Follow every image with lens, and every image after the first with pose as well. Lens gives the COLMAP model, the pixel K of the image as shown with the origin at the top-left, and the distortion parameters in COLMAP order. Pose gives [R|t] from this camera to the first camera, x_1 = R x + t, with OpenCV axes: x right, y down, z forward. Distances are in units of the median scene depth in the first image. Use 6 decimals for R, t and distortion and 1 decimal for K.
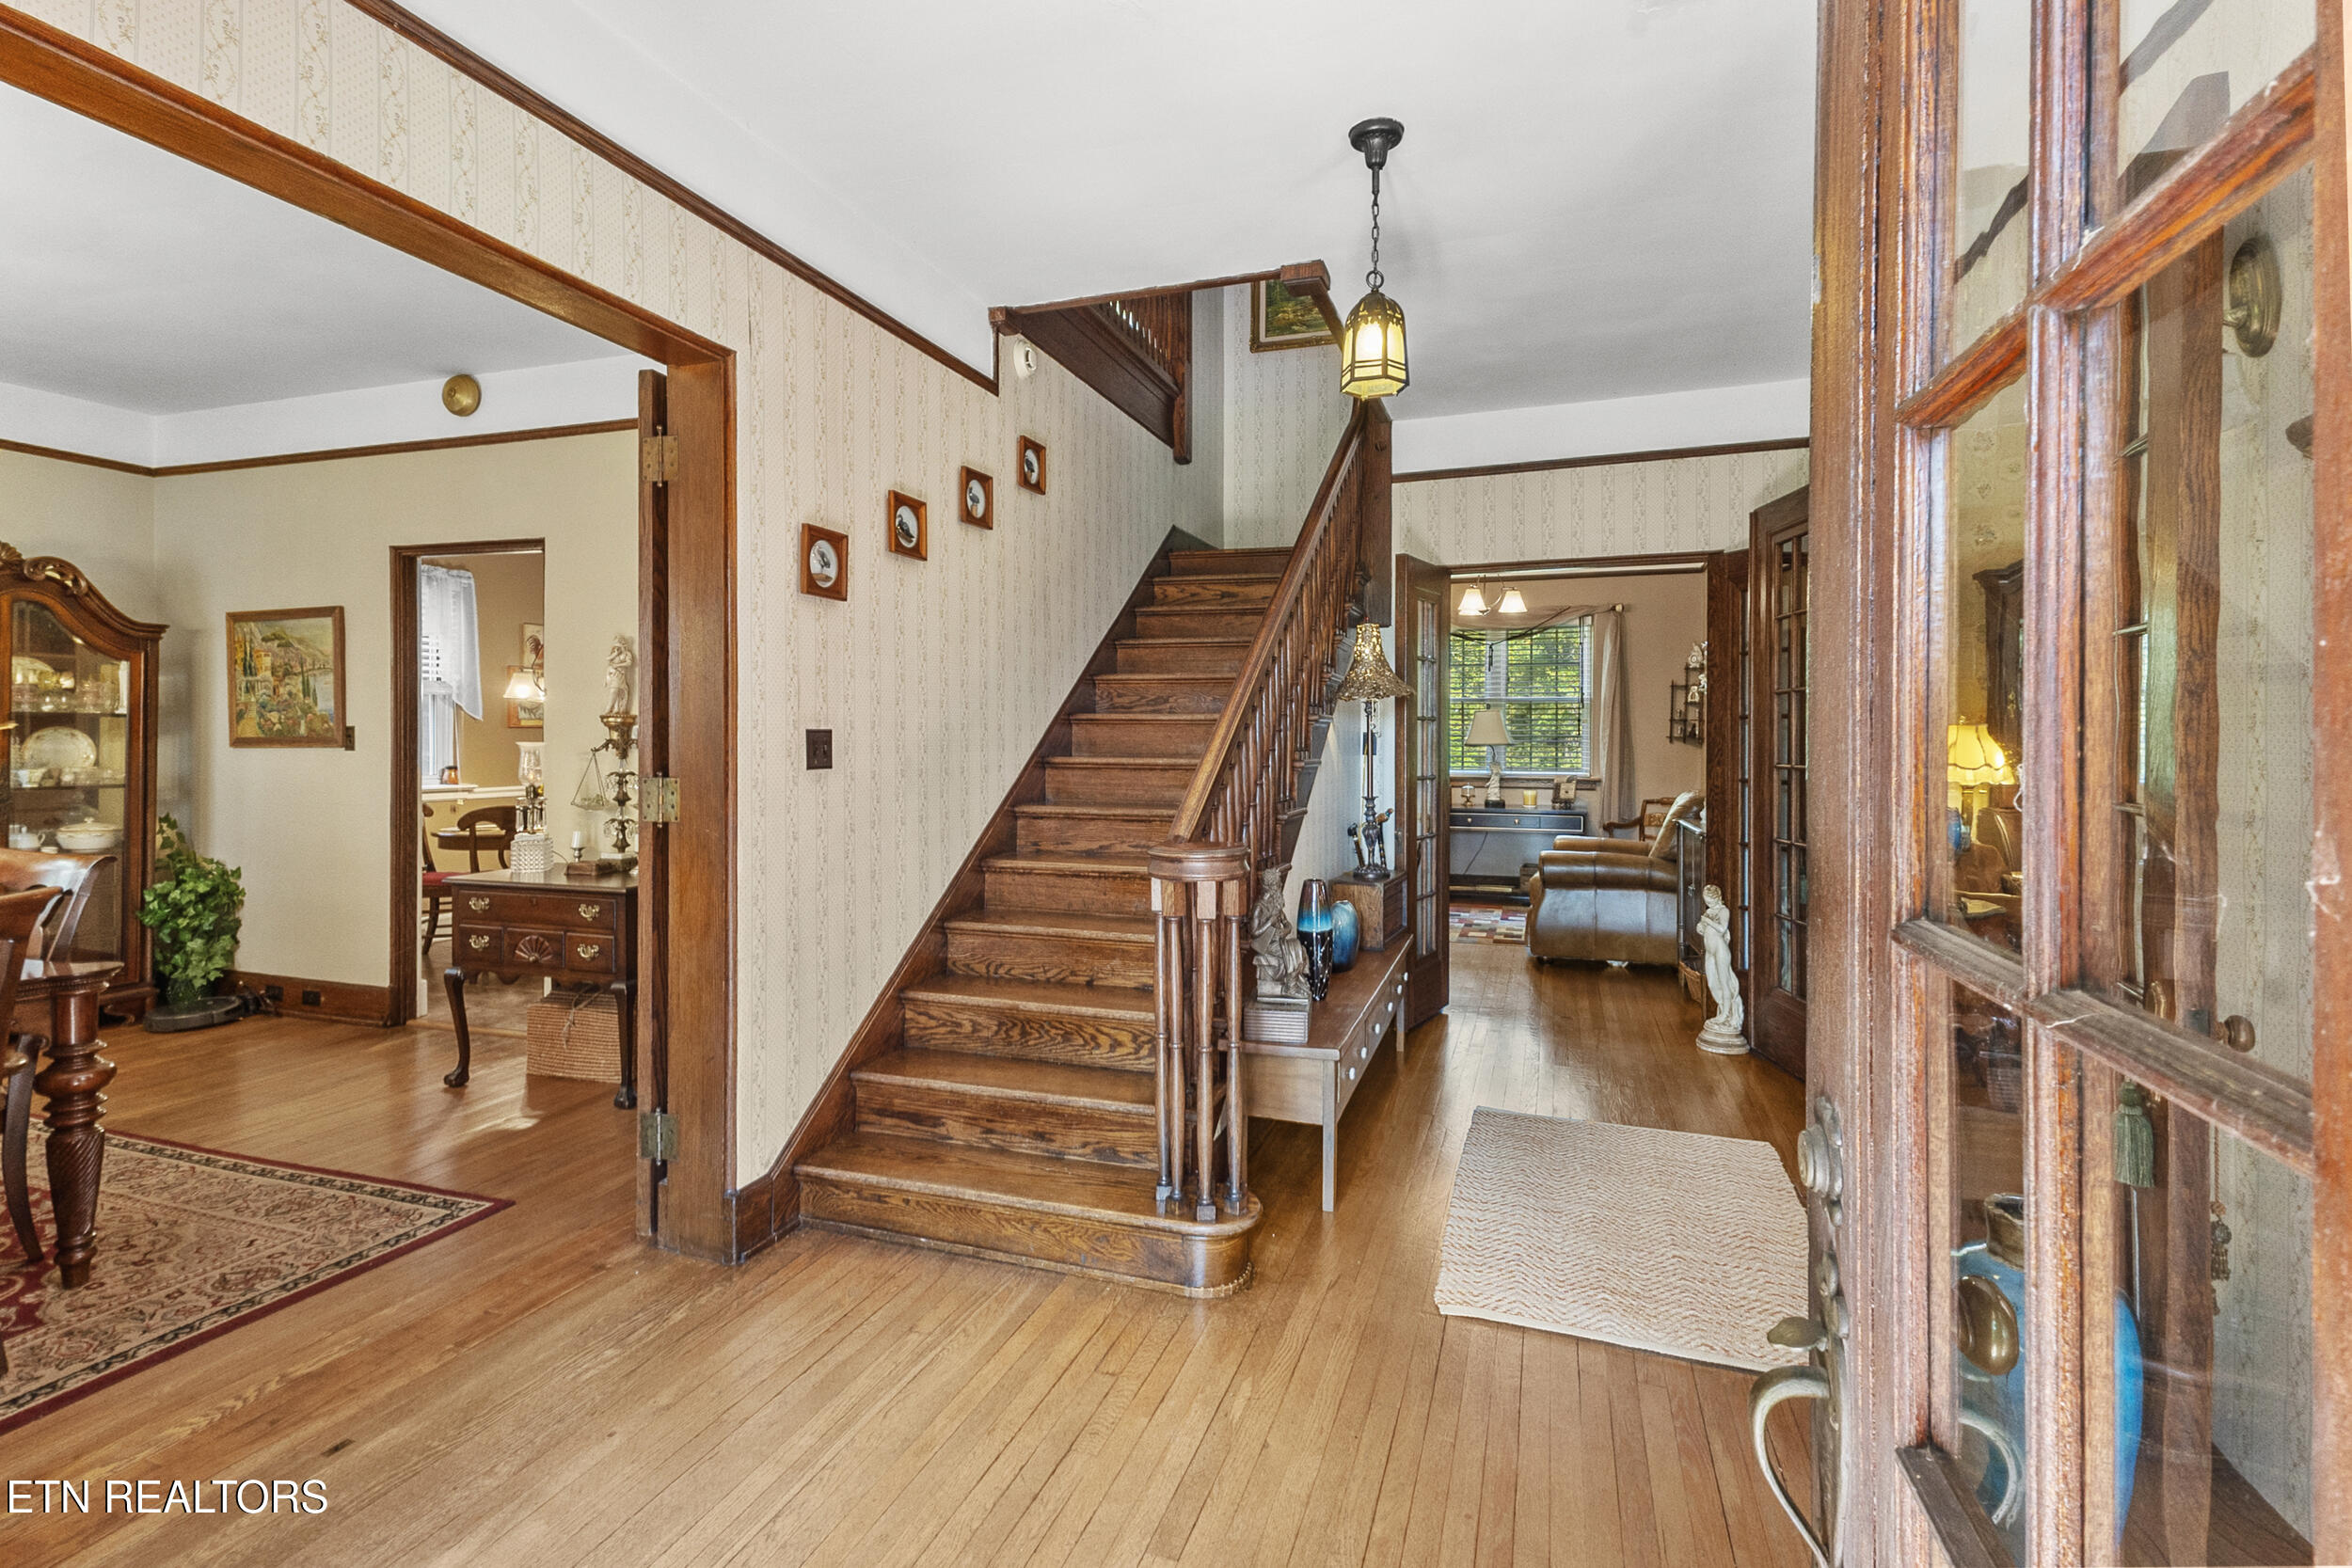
lens RADIAL K [[1095.3, 0, 1173.3], [0, 1095.3, 747.8], [0, 0, 1]] dist [0.021318, -0.004619]
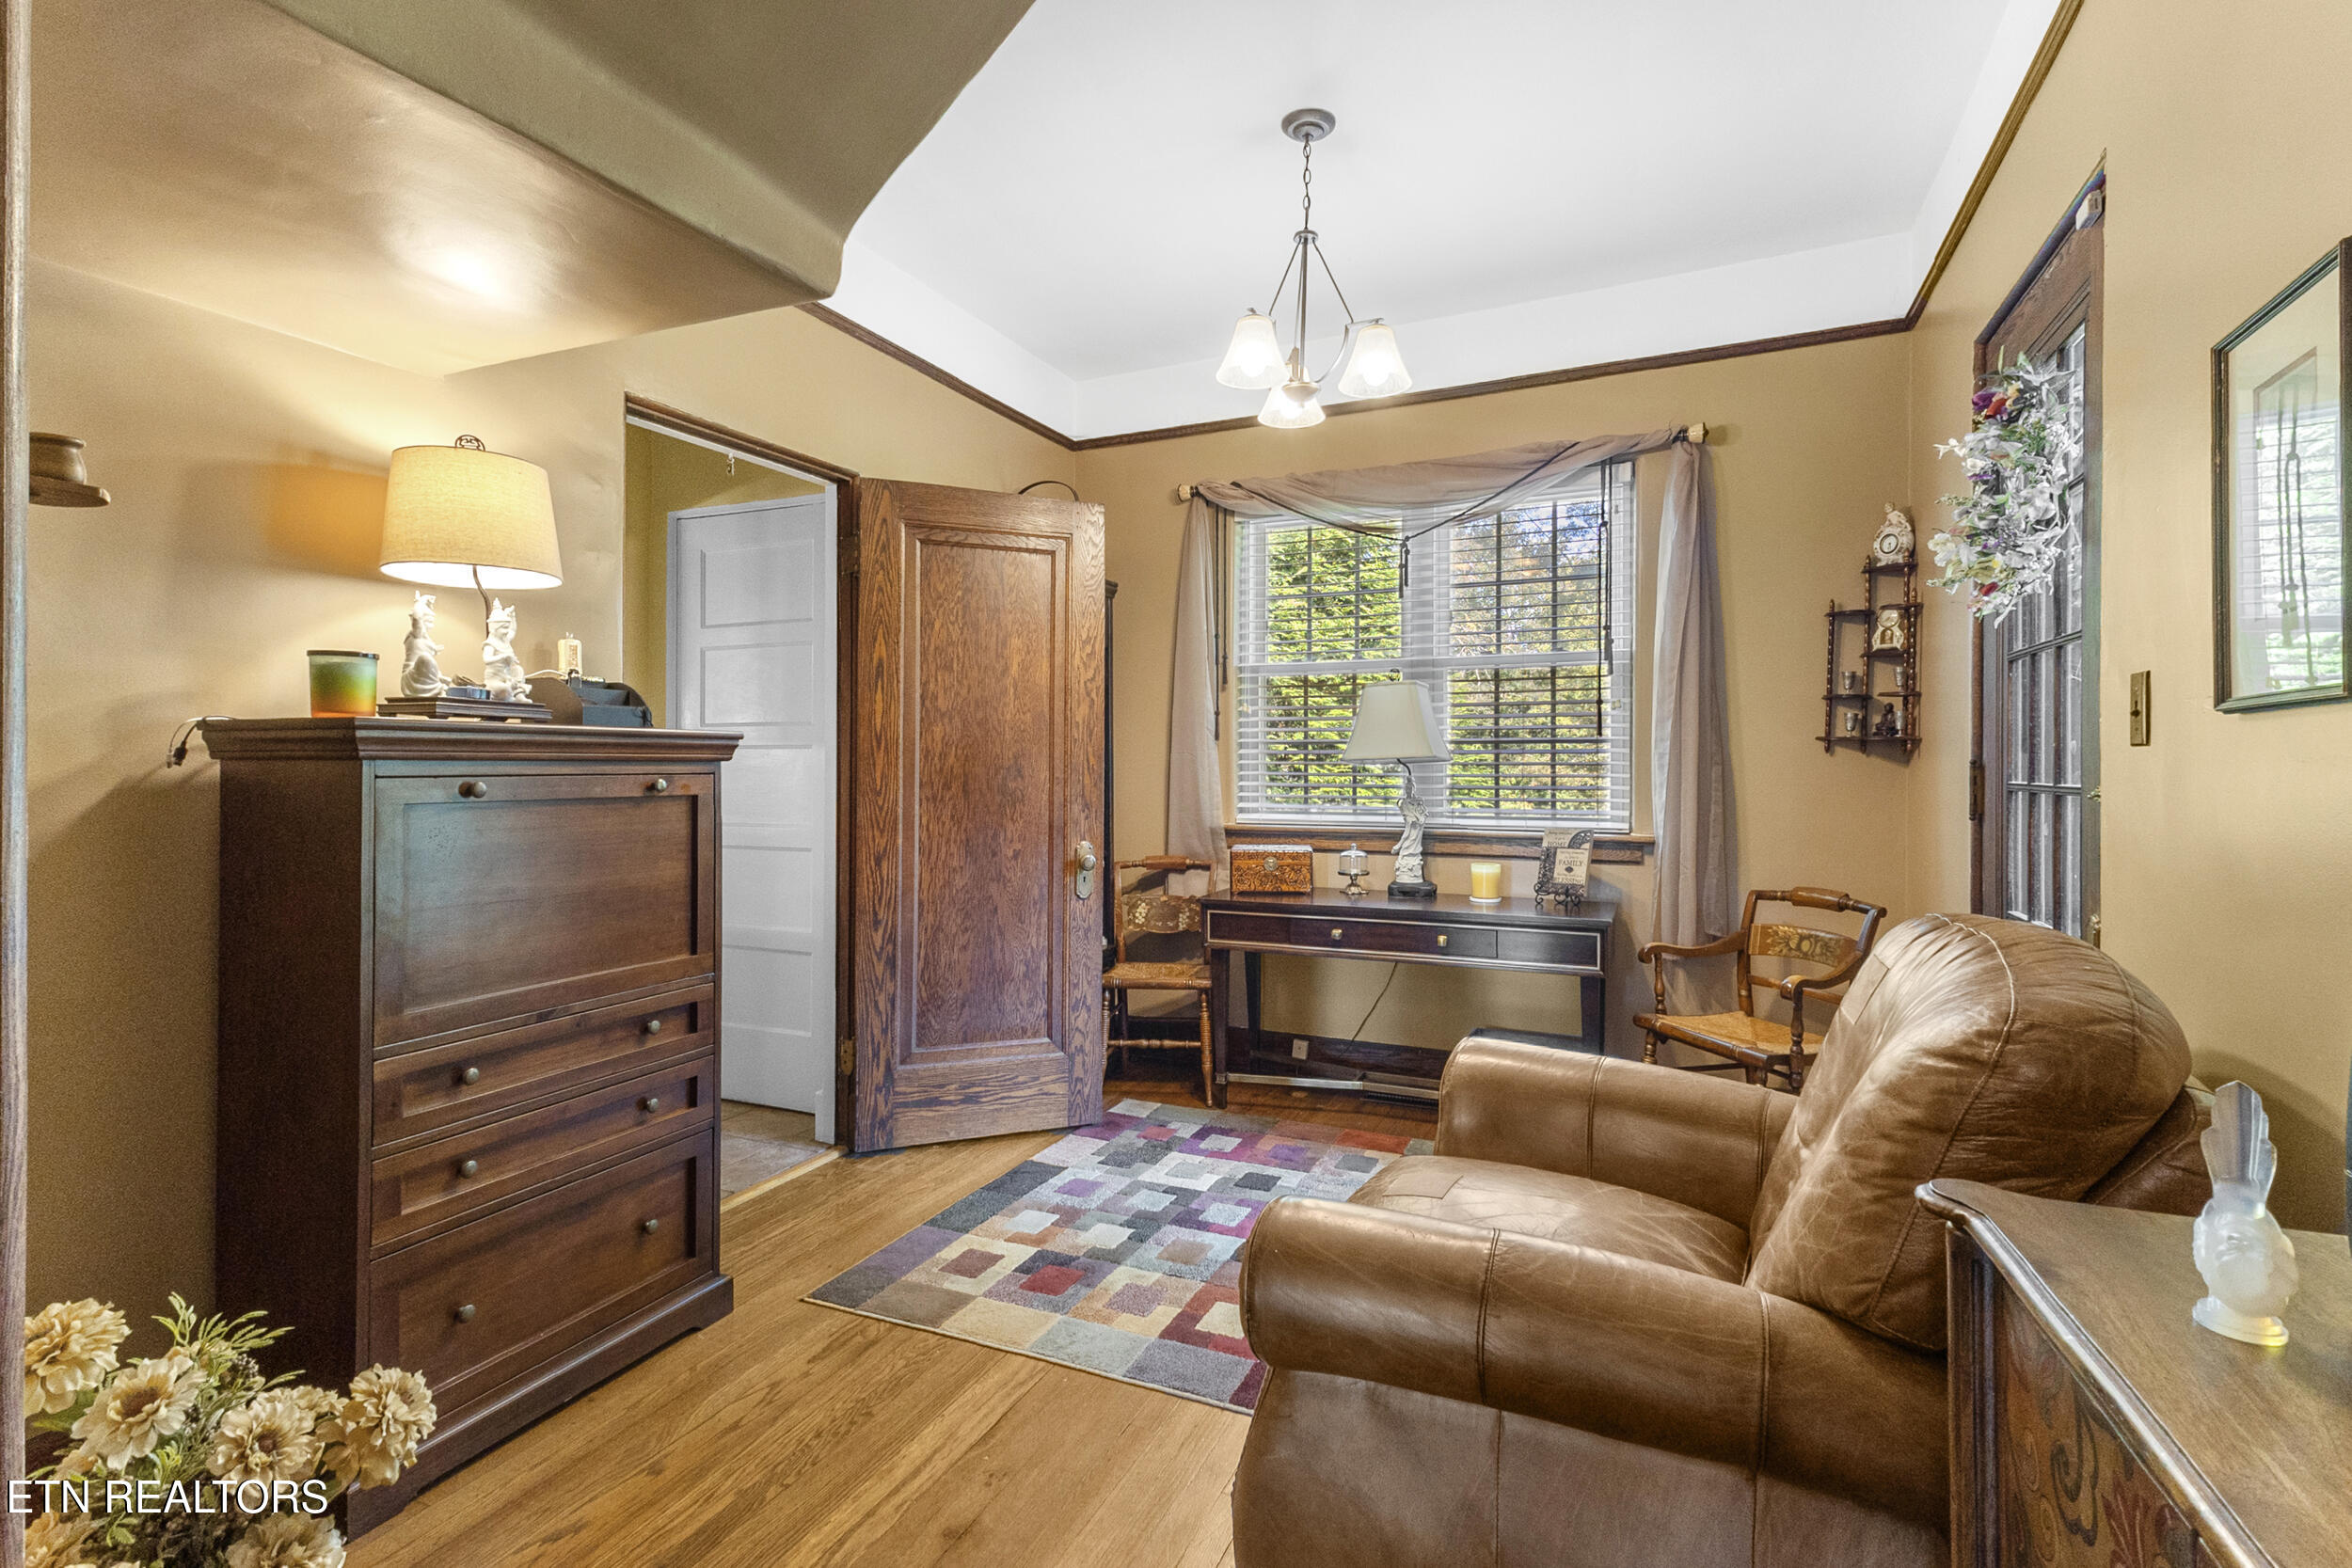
lens RADIAL K [[1095.3, 0, 1160.6], [0, 1095.3, 774.7], [0, 0, 1]] dist [0.021318, -0.004619]
pose [[0.994084, 0.003697, -0.108554, 0.244325], [-0.005501, 0.999852, -0.016321, 0.011334], [0.108478, 0.016821, 0.993957, 0.552096]]
